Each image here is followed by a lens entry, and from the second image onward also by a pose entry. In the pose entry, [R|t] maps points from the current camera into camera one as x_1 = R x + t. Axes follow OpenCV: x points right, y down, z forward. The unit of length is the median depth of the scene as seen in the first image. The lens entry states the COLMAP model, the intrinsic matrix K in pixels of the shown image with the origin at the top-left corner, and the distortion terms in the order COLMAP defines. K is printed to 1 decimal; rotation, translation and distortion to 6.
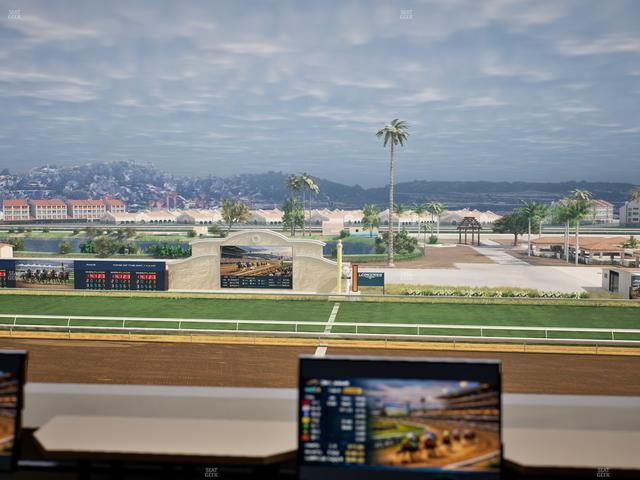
lens RADIAL K [[600.0, 0, 319.7], [0, 600.0, 239.3], [0, 0, 1]] dist [-0.002137, 0.000000]
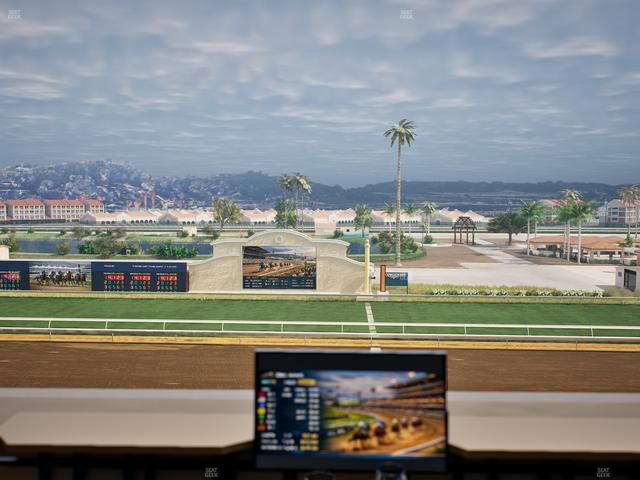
lens RADIAL K [[600.0, 0, 319.9], [0, 600.0, 240.1], [0, 0, 1]] dist [-0.002137, 0.000000]
pose [[0.998905, -0.002983, 0.046684, -0.032360], [0.002923, 0.999995, 0.001360, -0.000085], [-0.046688, -0.001222, 0.998909, 0.002266]]
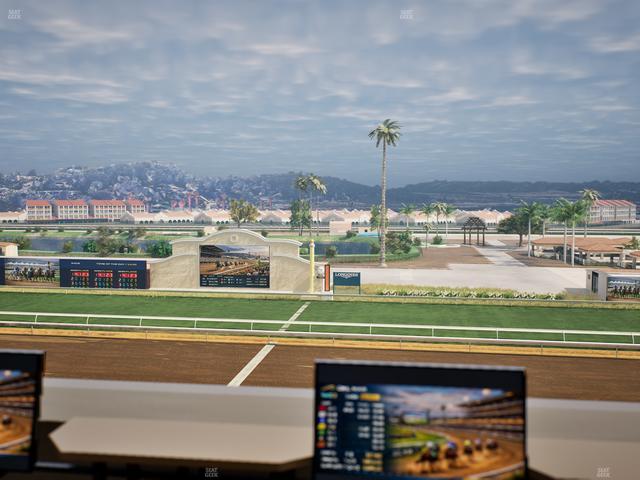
lens RADIAL K [[600.0, 0, 319.6], [0, 600.0, 239.5], [0, 0, 1]] dist [-0.002137, 0.000000]
pose [[0.998921, 0.002873, -0.046357, 0.032416], [-0.002878, 0.999996, -0.000044, 0.000209], [0.046357, 0.000178, 0.998925, -0.002547]]
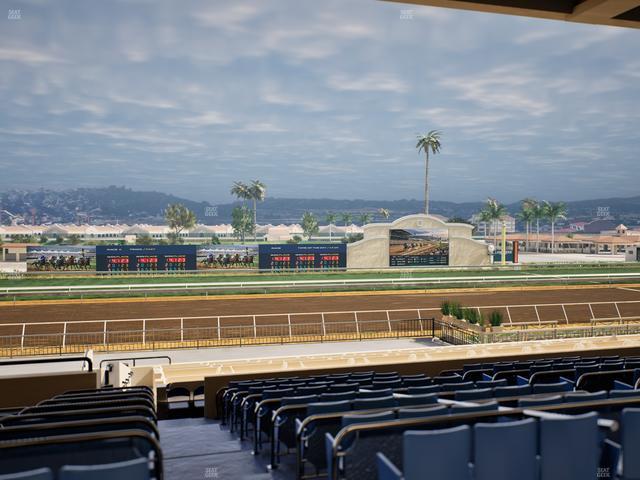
lens RADIAL K [[600.0, 0, 319.7], [0, 600.0, 239.9], [0, 0, 1]] dist [-0.002137, 0.000000]
pose [[0.936934, -0.009407, 0.349380, -0.263252], [0.021862, 0.999258, -0.031724, 0.024466], [-0.348823, 0.037361, 0.936444, -0.007269]]
